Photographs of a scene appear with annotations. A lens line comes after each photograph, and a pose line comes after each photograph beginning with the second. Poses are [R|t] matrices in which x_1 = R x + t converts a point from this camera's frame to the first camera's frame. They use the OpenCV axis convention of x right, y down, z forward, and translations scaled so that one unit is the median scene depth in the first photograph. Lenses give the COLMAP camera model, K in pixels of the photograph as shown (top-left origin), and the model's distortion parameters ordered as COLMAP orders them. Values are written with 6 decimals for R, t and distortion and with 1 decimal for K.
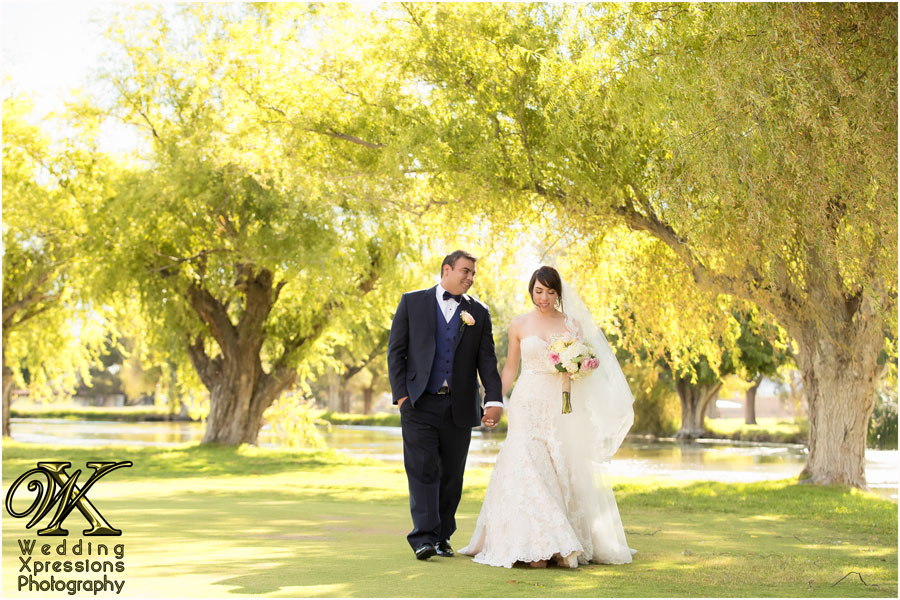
lens RADIAL K [[2951.3, 0, 450.0], [0, 2951.3, 300.0], [0, 0, 1]] dist [0.021192, -0.361259]
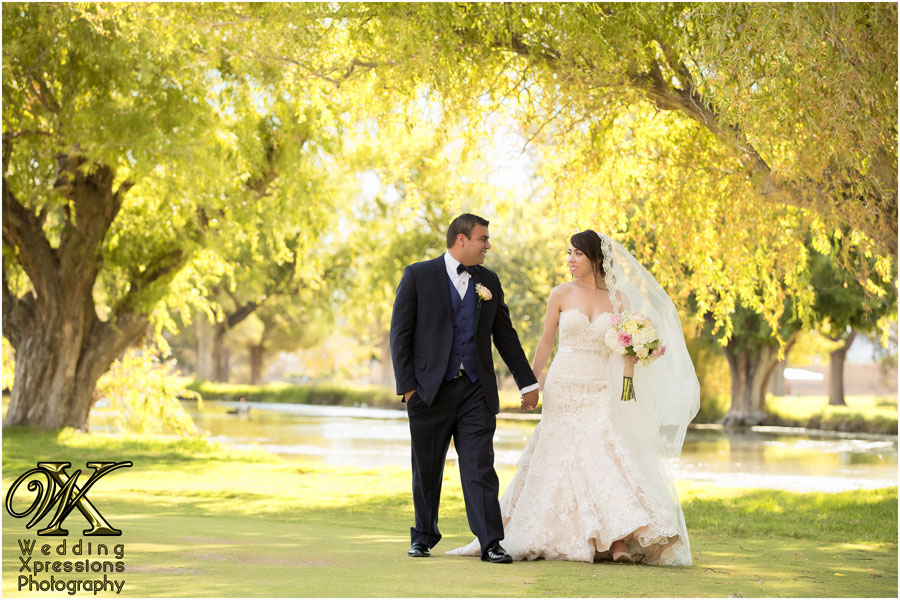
lens RADIAL K [[4433.7, 0, 450.0], [0, 4433.7, 300.0], [0, 0, 1]] dist [0.640653, 5.918592]
pose [[0.999838, 0.008863, 0.015687, -0.000378], [-0.009166, 0.999771, 0.019363, 0.000191], [-0.015512, -0.019503, 0.999689, 0.006986]]
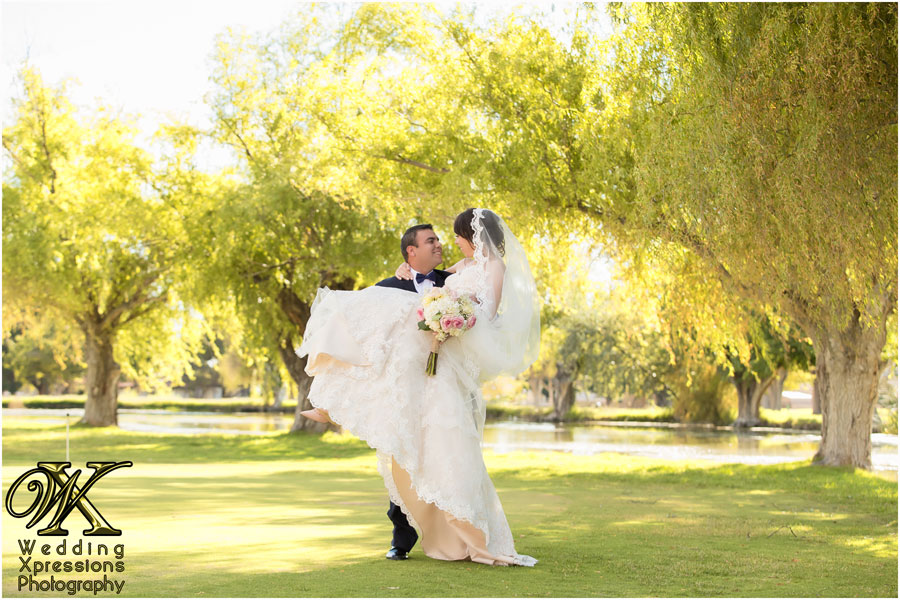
lens RADIAL K [[3044.8, 0, 450.0], [0, 3044.8, 300.0], [0, 0, 1]] dist [0.126249, -0.246708]
pose [[0.999308, -0.003608, -0.037027, 0.018432], [0.003750, 0.999986, 0.003784, -0.005072], [0.037013, -0.003920, 0.999307, -0.143807]]
